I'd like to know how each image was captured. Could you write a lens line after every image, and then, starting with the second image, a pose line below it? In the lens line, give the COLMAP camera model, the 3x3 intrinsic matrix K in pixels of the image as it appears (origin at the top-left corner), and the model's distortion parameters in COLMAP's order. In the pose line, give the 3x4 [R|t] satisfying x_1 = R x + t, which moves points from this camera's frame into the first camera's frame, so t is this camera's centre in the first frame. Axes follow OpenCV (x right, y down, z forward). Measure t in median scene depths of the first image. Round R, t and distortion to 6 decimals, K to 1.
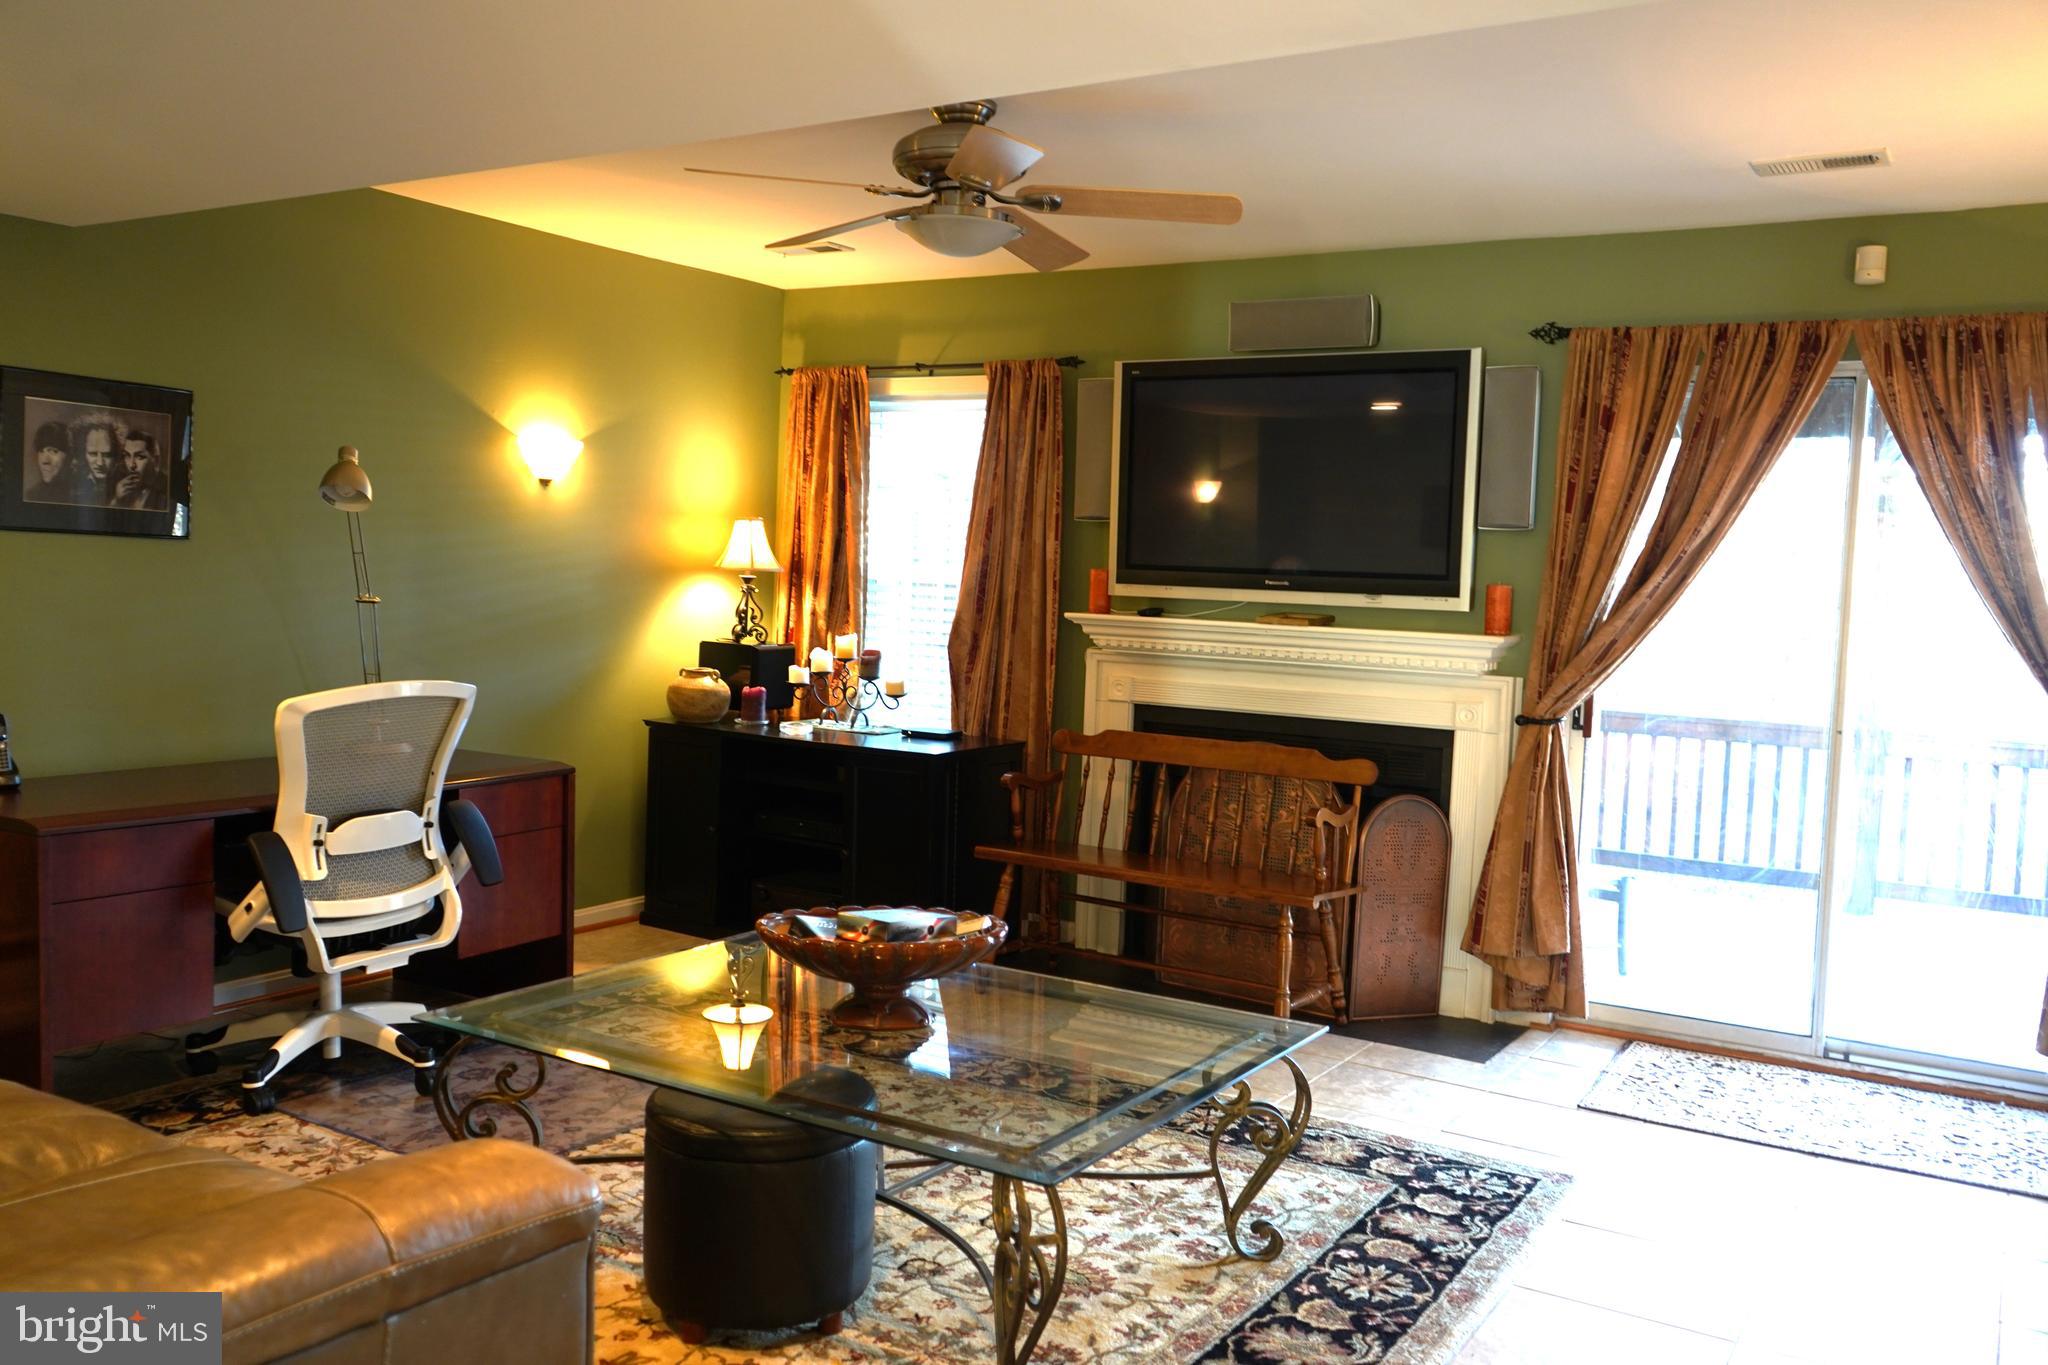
lens RADIAL K [[1607.0, 0, 1024.0], [0, 1607.0, 682.5], [0, 0, 1]] dist [-0.012612, 0.000432]
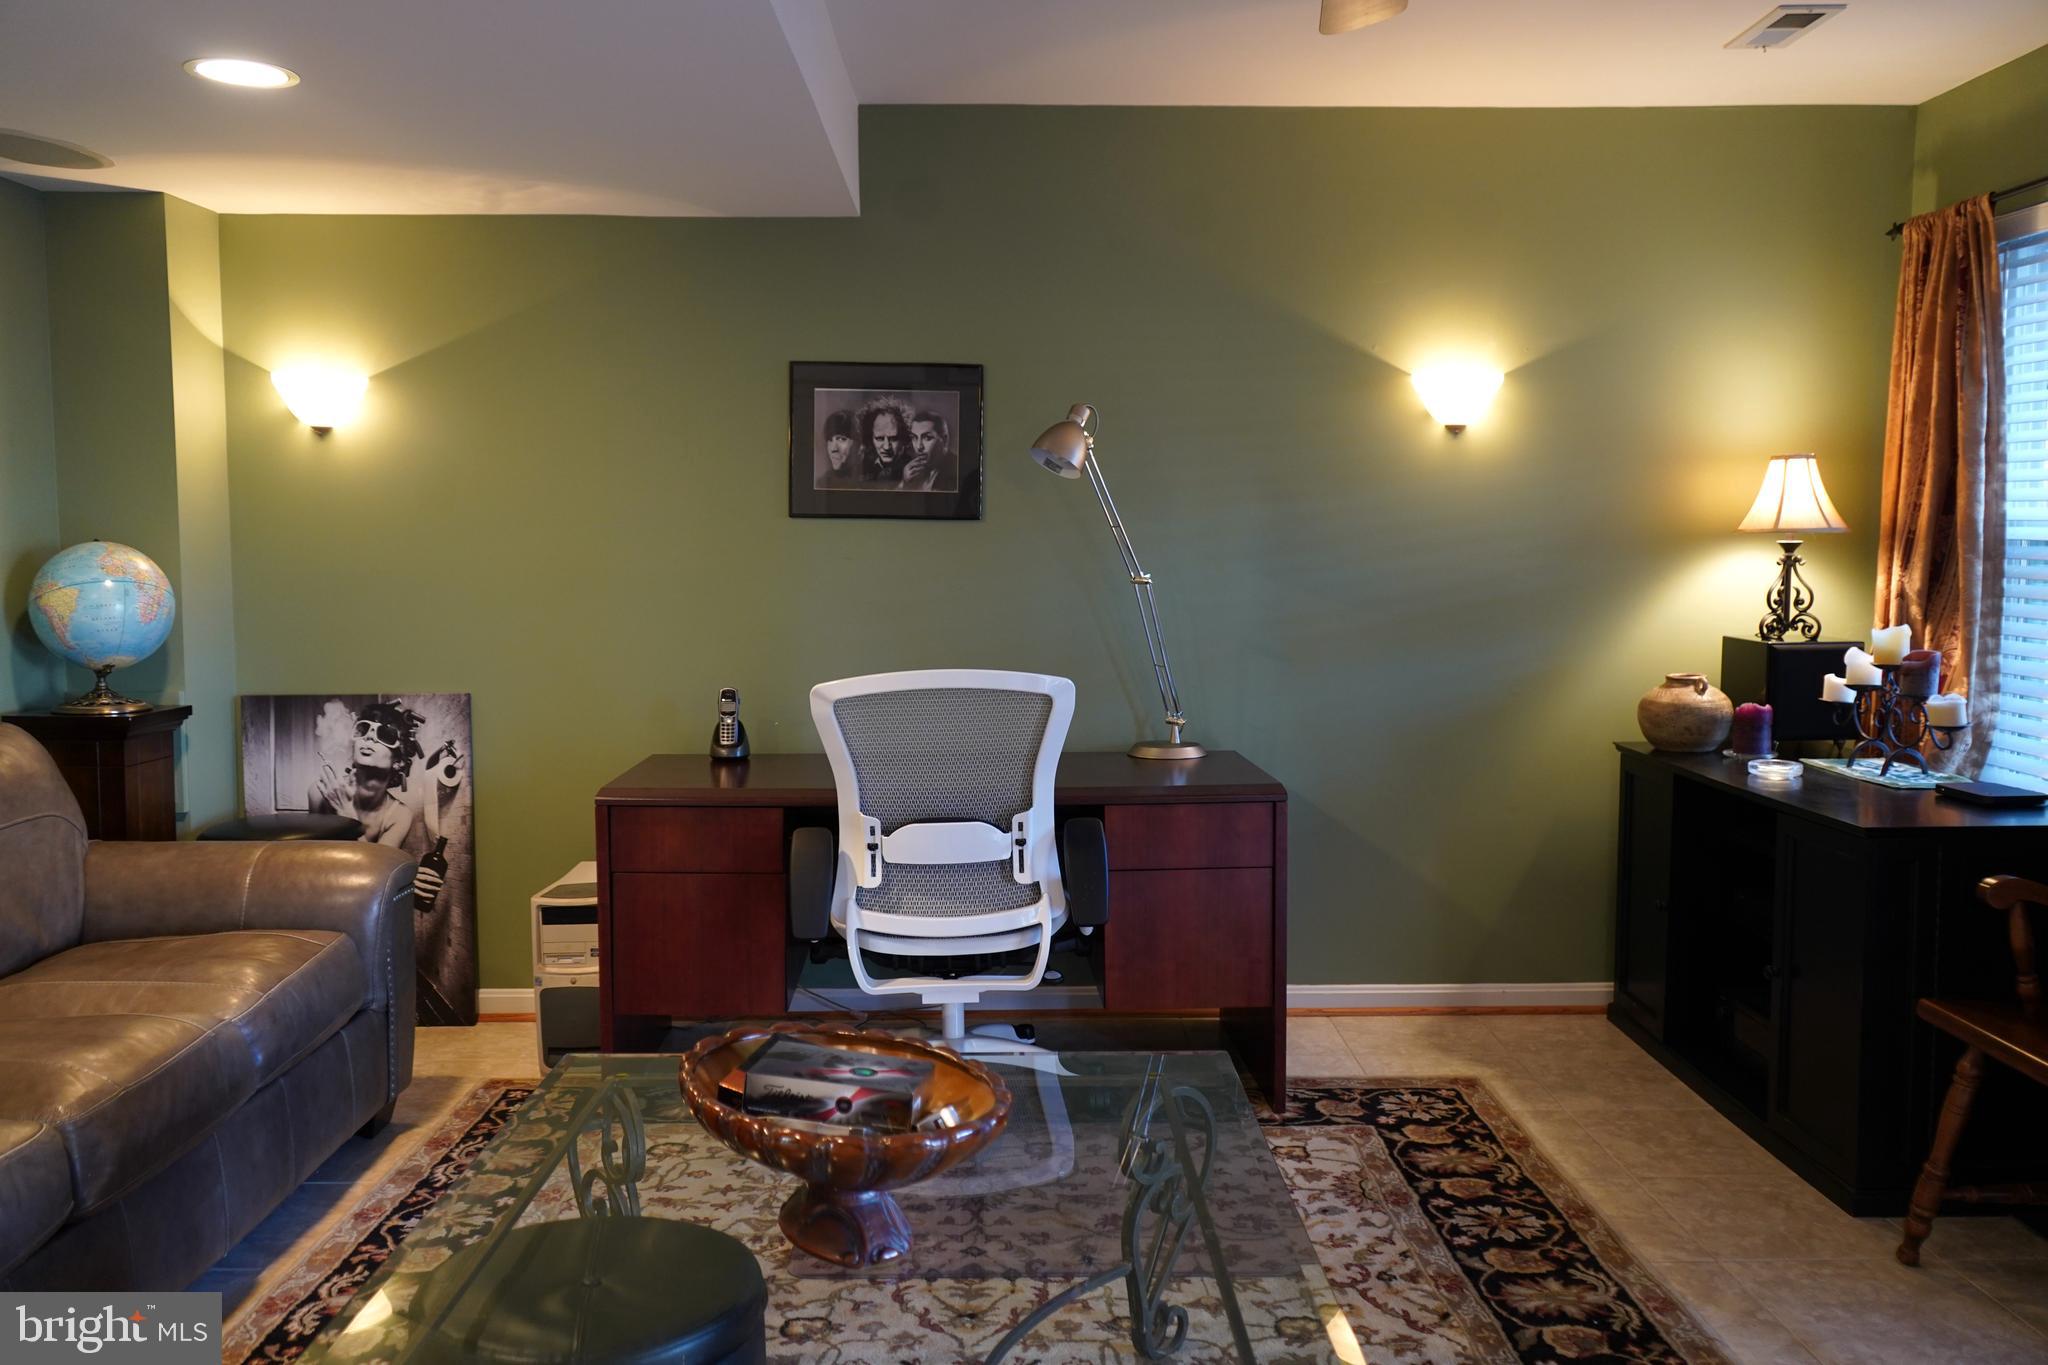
lens RADIAL K [[1656.8, 0, 1029.2], [0, 1656.8, 694.0], [0, 0, 1]] dist [-0.008710, -0.000851]
pose [[0.543950, 0.040029, -0.838162, 0.298796], [-0.035161, 0.999072, 0.024896, -0.009585], [0.838381, 0.015929, 0.544852, 0.435205]]
